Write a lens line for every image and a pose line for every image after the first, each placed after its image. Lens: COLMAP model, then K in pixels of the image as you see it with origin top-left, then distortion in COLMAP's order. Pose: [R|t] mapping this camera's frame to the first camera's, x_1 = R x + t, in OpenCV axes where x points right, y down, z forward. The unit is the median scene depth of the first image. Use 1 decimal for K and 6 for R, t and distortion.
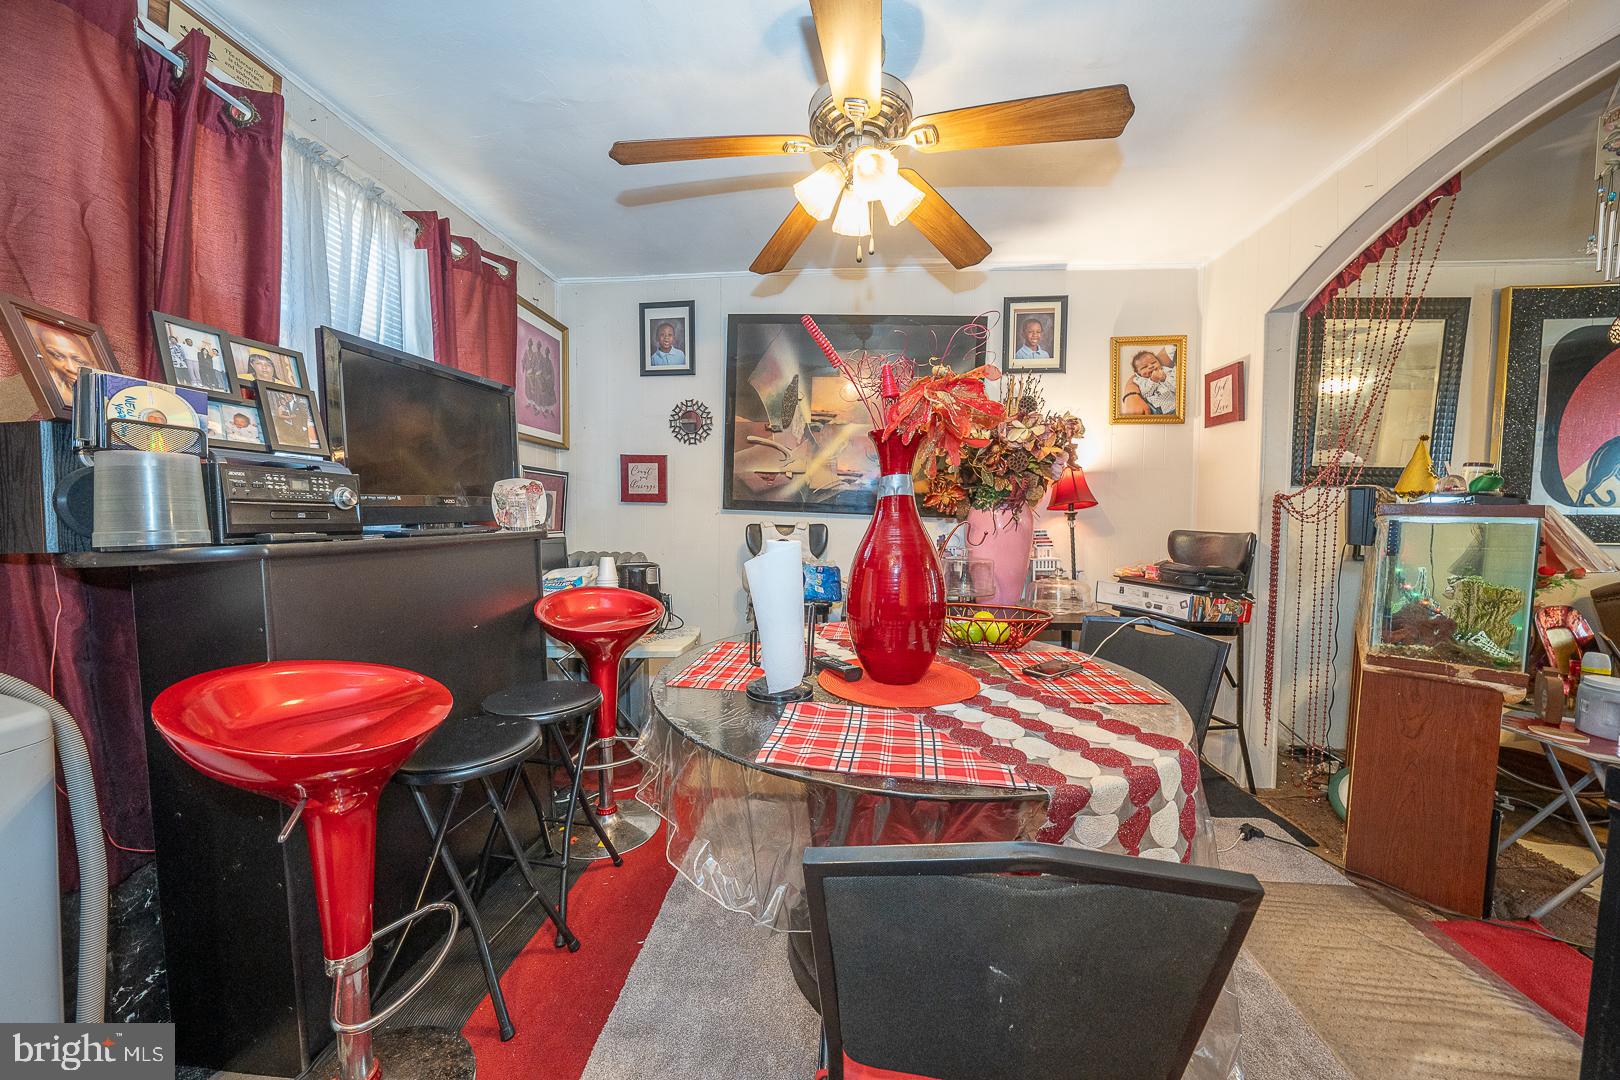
lens RADIAL K [[556.7, 0, 810.4], [0, 556.7, 536.8], [0, 0, 1]] dist [-0.030412, 0.006675]
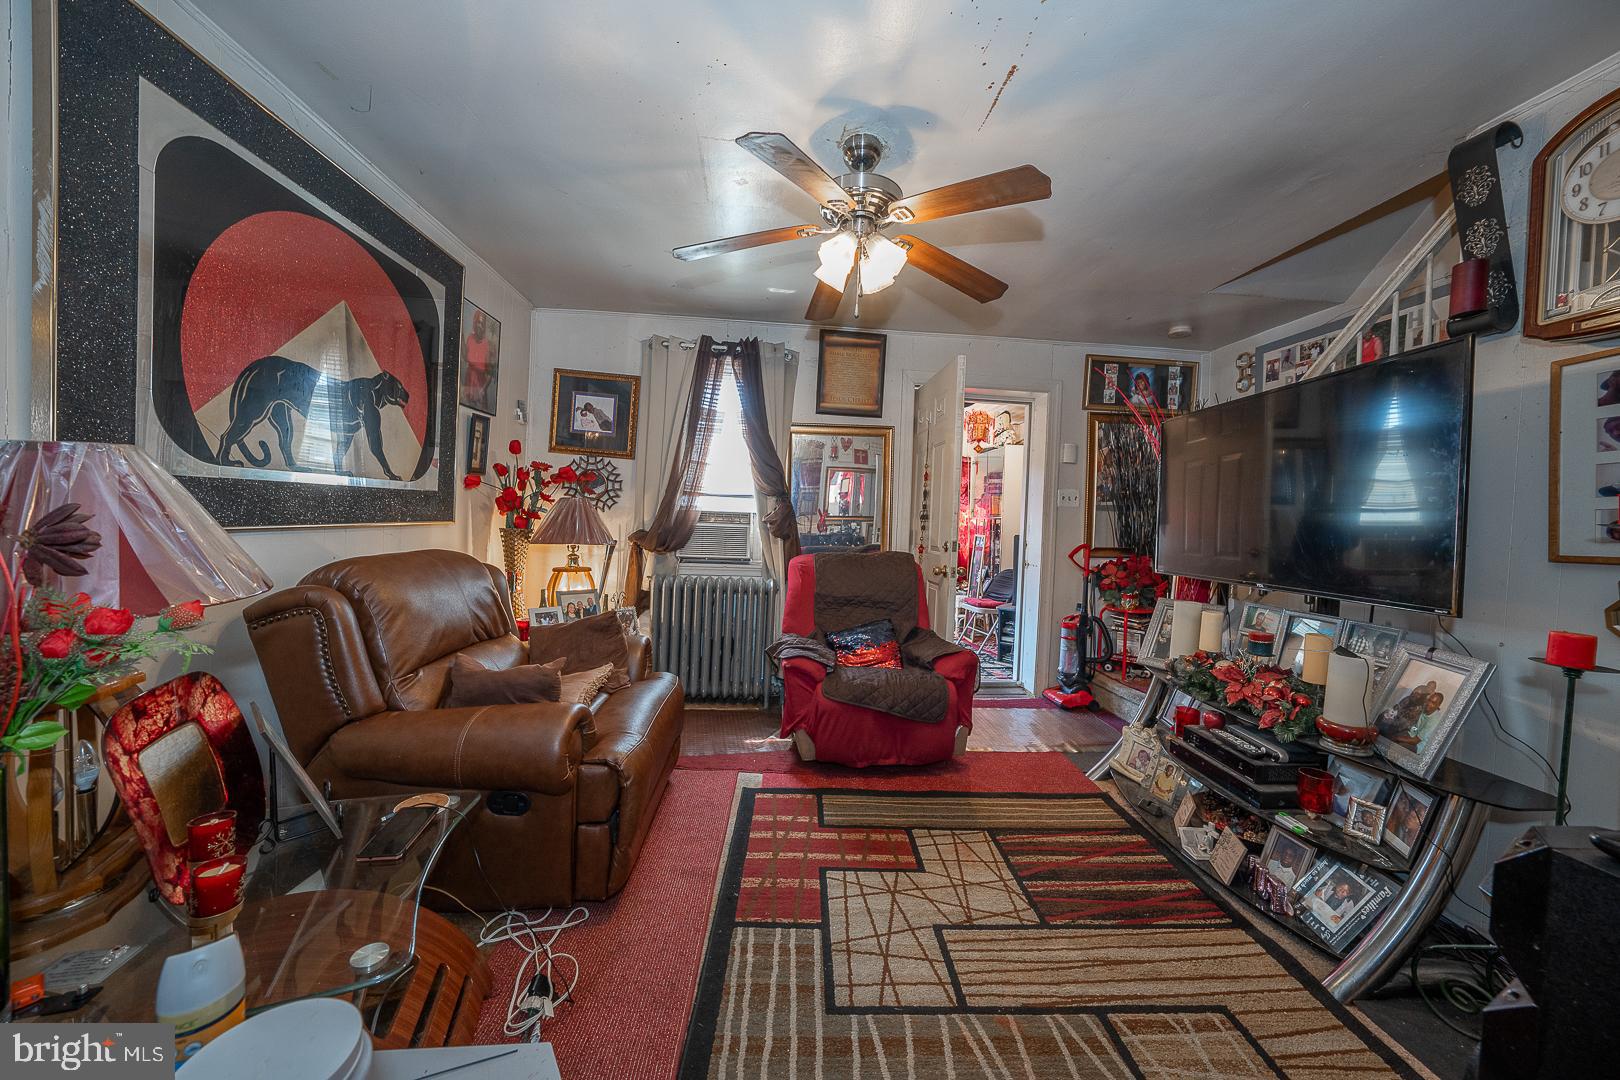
lens RADIAL K [[556.7, 0, 810.4], [0, 556.7, 536.8], [0, 0, 1]] dist [-0.030412, 0.006675]
pose [[-0.166517, -0.054417, 0.984536, 0.760703], [-0.004628, 0.998508, 0.054406, -0.013386], [-0.986028, 0.004503, -0.166520, 0.482449]]
